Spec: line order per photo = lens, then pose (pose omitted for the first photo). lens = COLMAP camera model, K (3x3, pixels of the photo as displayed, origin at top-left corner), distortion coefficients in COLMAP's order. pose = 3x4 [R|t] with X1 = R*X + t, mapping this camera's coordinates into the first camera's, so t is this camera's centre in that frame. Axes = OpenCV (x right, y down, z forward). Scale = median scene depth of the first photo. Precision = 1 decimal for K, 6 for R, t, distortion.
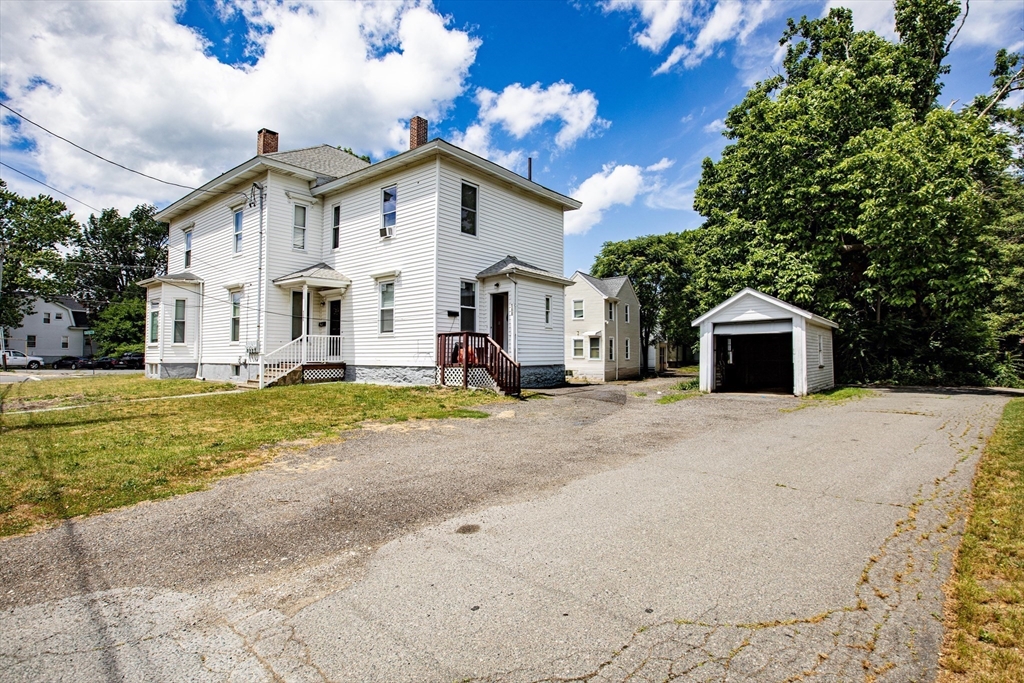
lens RADIAL K [[504.1, 0, 509.4], [0, 504.1, 332.9], [0, 0, 1]] dist [-0.000755, 0.002726]
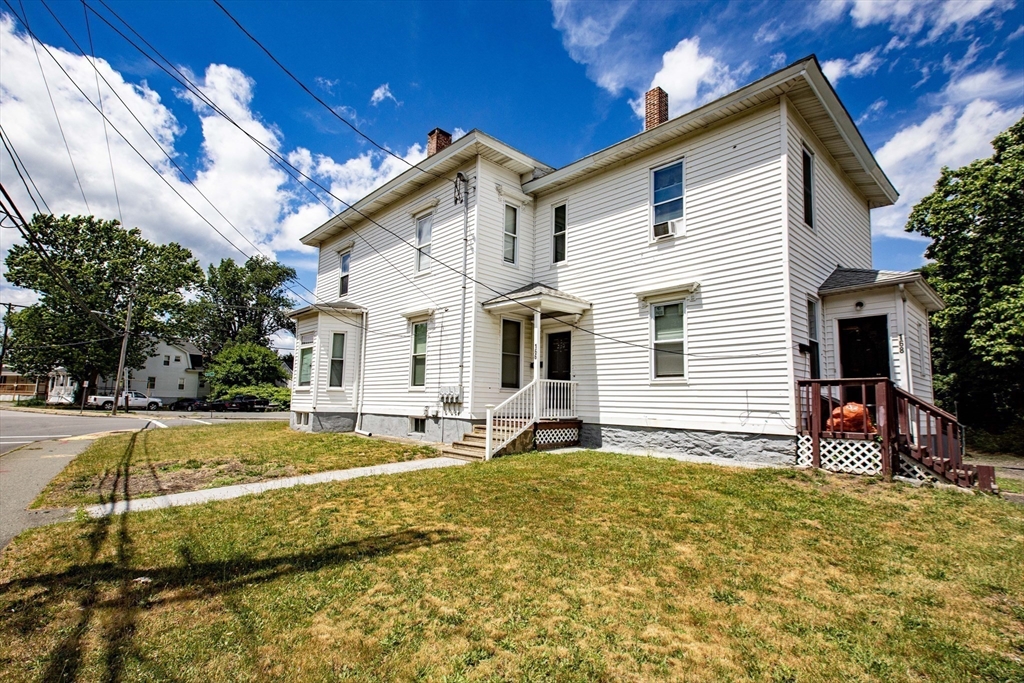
lens RADIAL K [[473.0, 0, 515.6], [0, 473.0, 348.8], [0, 0, 1]] dist [0.026624, 0.000534]
pose [[0.994333, 0.009978, -0.105841, -0.326231], [-0.017299, 0.997503, -0.068477, 0.006915], [0.104894, 0.069920, 0.992022, 0.312022]]
